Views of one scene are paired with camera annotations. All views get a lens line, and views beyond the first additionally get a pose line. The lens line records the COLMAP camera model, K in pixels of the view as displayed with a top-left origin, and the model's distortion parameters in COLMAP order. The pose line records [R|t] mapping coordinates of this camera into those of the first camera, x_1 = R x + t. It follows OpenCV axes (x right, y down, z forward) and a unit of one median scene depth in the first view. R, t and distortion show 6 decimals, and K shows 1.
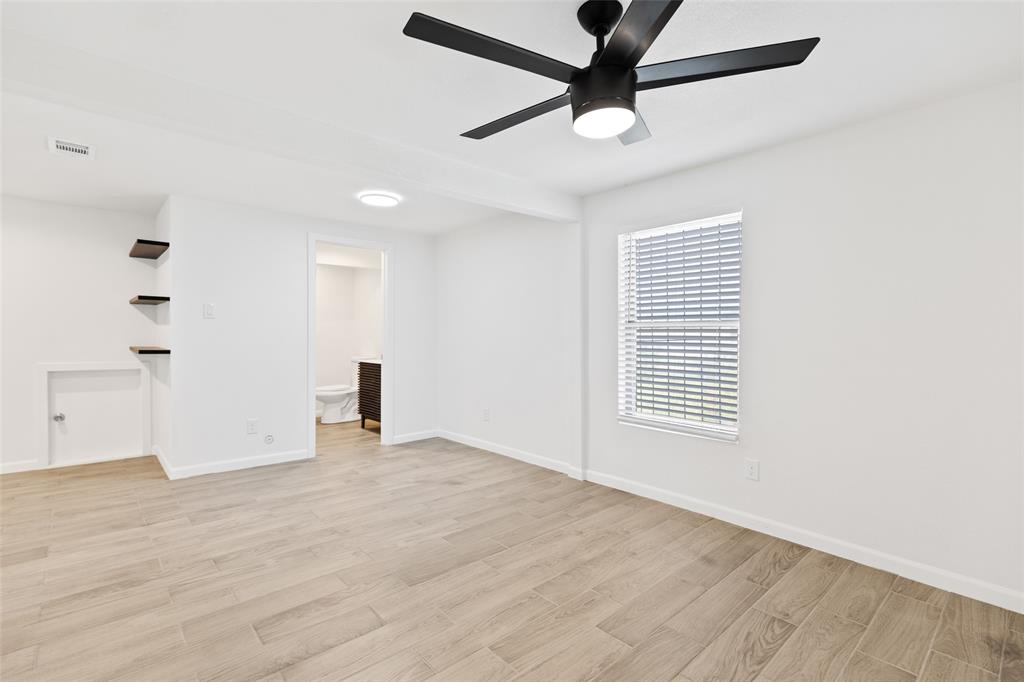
lens RADIAL K [[476.5, 0, 521.5], [0, 476.5, 343.1], [0, 0, 1]] dist [0.008054, 0.000329]
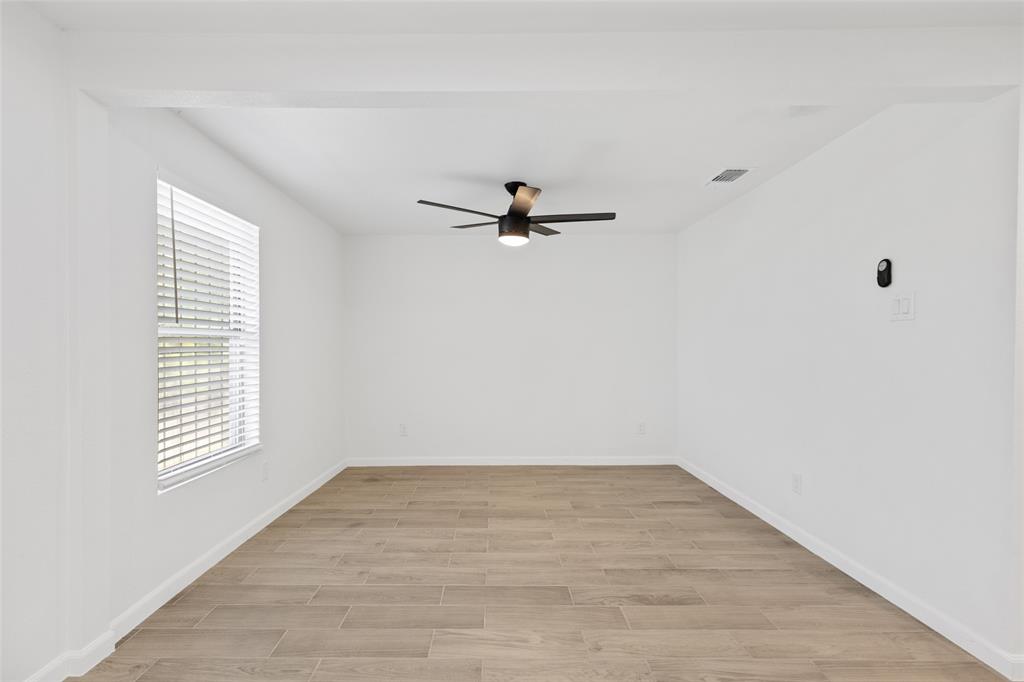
lens RADIAL K [[476.8, 0, 488.4], [0, 476.8, 365.6], [0, 0, 1]] dist [0.003399, 0.000036]
pose [[-0.721766, -0.033246, 0.691338, -0.632767], [0.008359, 0.998354, 0.056737, -0.033857], [-0.692087, 0.046730, -0.720300, 1.428907]]
